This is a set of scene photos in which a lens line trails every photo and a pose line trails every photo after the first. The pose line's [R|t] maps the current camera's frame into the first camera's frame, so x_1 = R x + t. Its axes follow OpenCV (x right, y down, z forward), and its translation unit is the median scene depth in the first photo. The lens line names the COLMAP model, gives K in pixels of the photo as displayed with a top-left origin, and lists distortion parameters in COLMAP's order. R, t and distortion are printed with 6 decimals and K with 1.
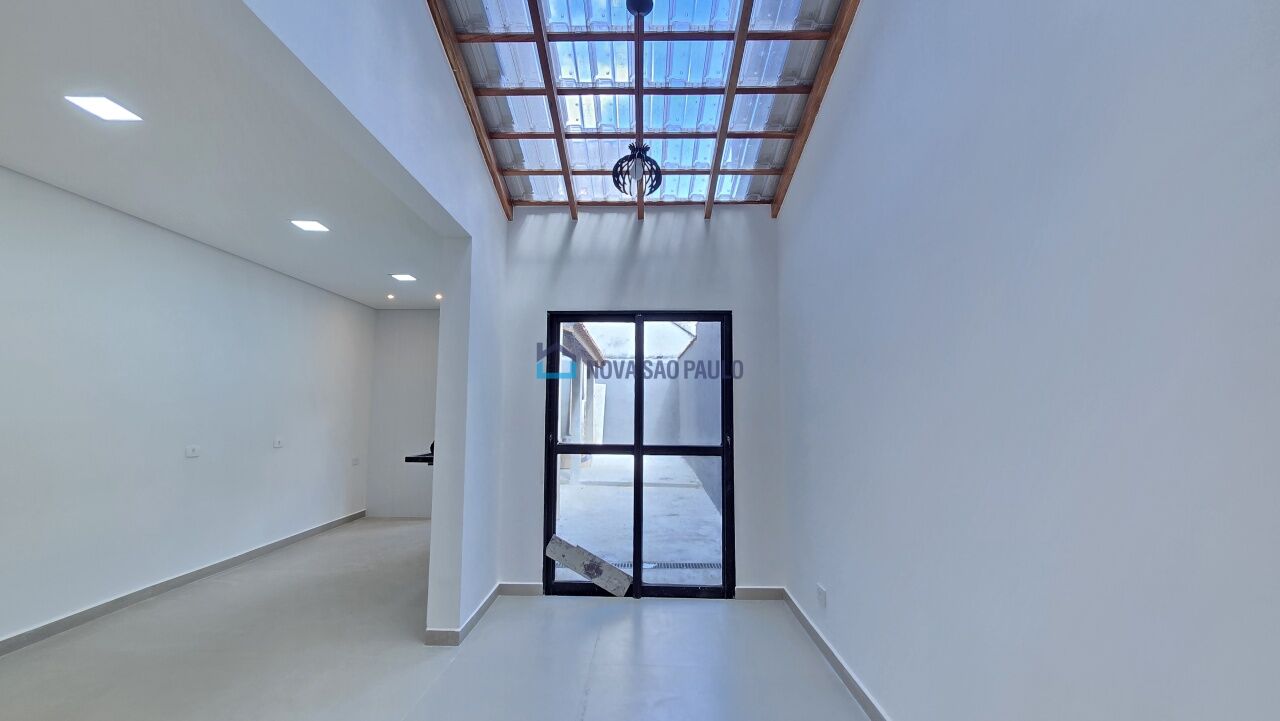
lens RADIAL K [[523.6, 0, 634.9], [0, 523.6, 364.9], [0, 0, 1]] dist [-0.002368, 0.000894]
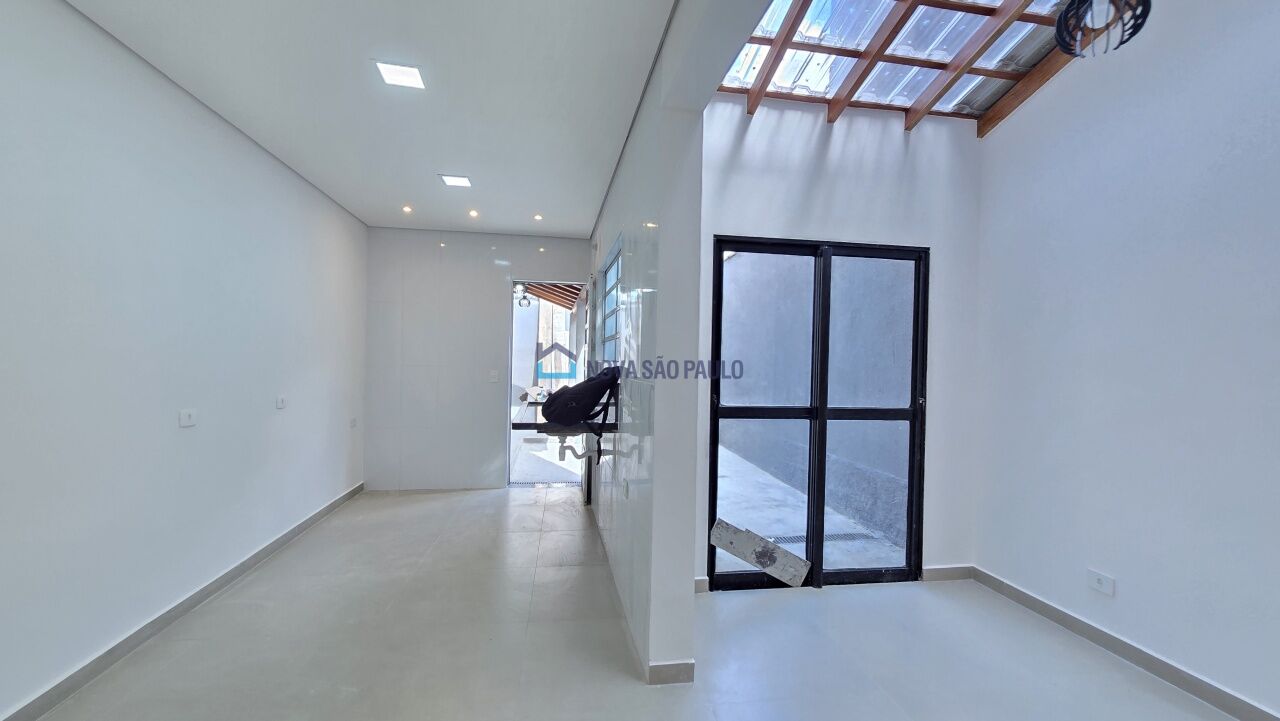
lens RADIAL K [[523.6, 0, 639.1], [0, 523.6, 368.3], [0, 0, 1]] dist [-0.002368, 0.000894]
pose [[0.980247, 0.012524, 0.197380, -0.433343], [-0.032358, 0.994701, 0.097588, 0.021085], [-0.195112, -0.102047, 0.975458, 0.261081]]
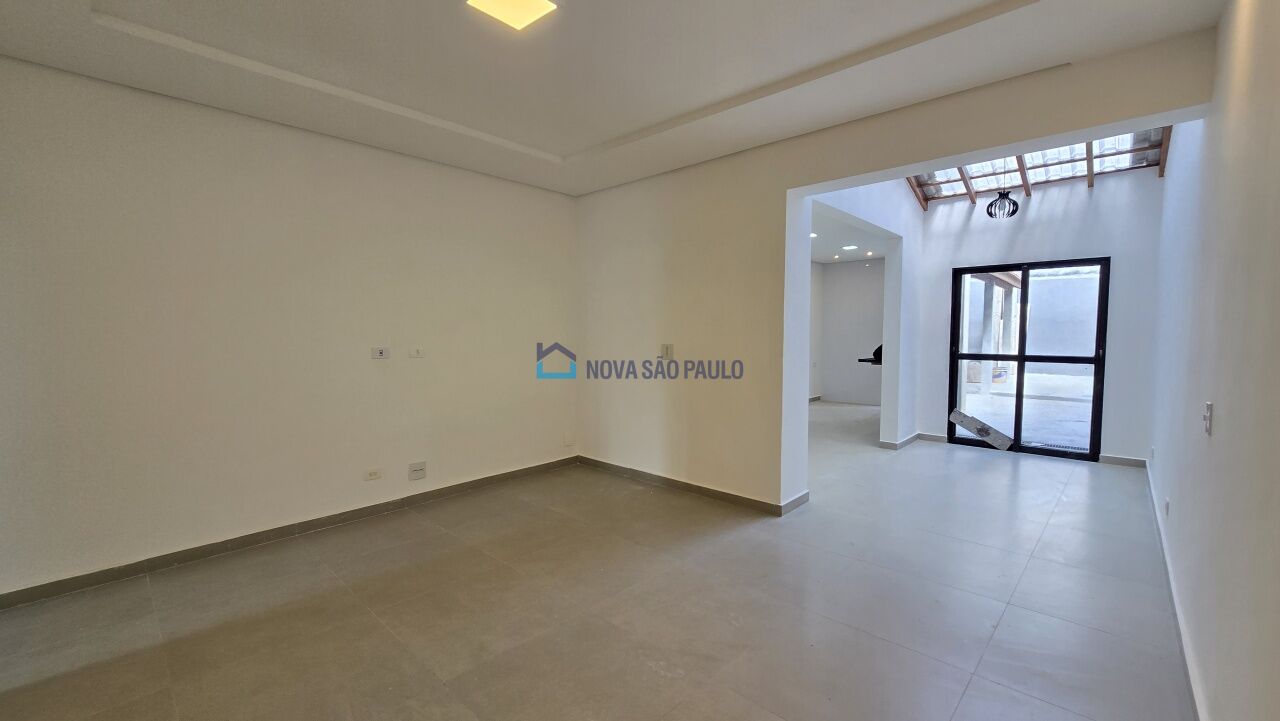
lens RADIAL K [[523.6, 0, 639.0], [0, 523.6, 365.5], [0, 0, 1]] dist [-0.002368, 0.000894]
pose [[0.750021, 0.035706, -0.660449, 0.174663], [0.067118, 0.989279, 0.129703, -0.082840], [0.657999, -0.141608, 0.739584, -0.818034]]
